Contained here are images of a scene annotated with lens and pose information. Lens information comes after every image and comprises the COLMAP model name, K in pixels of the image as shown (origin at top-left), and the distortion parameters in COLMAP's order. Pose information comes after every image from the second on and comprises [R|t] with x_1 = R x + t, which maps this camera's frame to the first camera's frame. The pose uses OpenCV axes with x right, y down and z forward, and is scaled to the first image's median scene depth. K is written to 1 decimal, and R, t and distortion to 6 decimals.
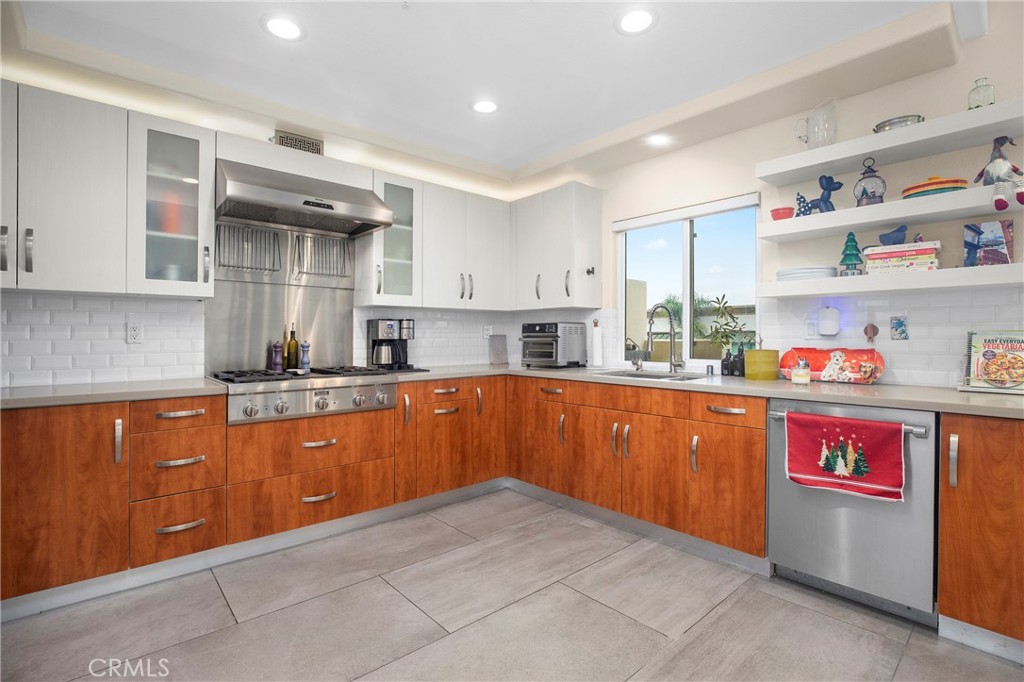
lens RADIAL K [[473.4, 0, 512.0], [0, 473.4, 341.0], [0, 0, 1]] dist [-0.035399, -0.000111]
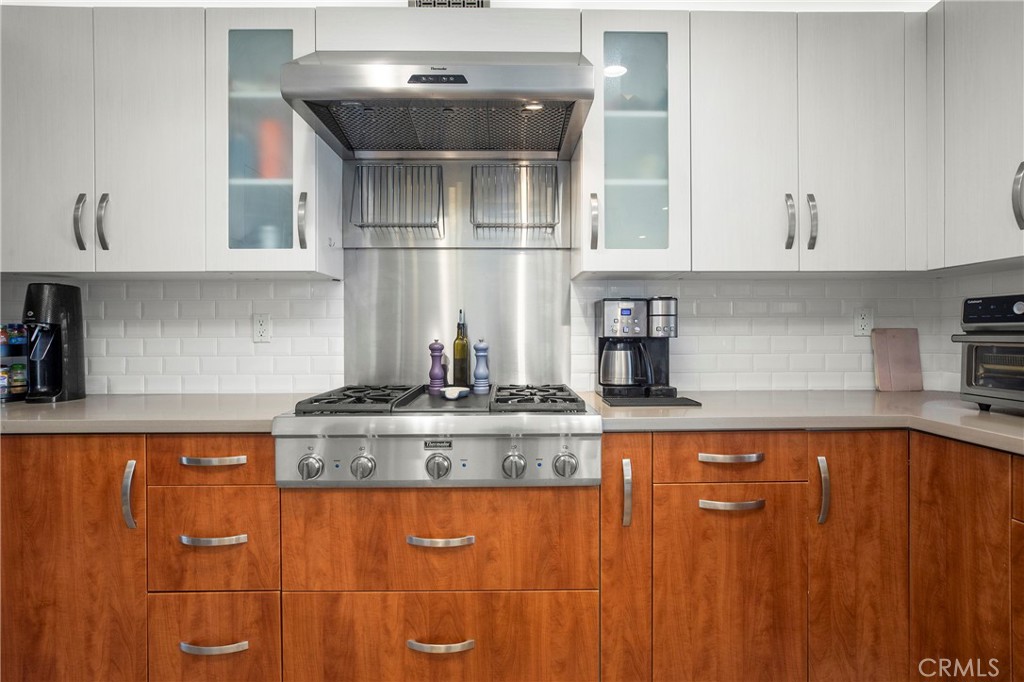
lens RADIAL K [[518.1, 0, 513.3], [0, 518.1, 331.9], [0, 0, 1]] dist [-0.006271, 0.000898]
pose [[0.763492, -0.002857, -0.645811, 0.017222], [-0.003017, 0.999964, -0.007990, -0.005710], [0.645810, 0.008048, 0.763456, 0.570657]]
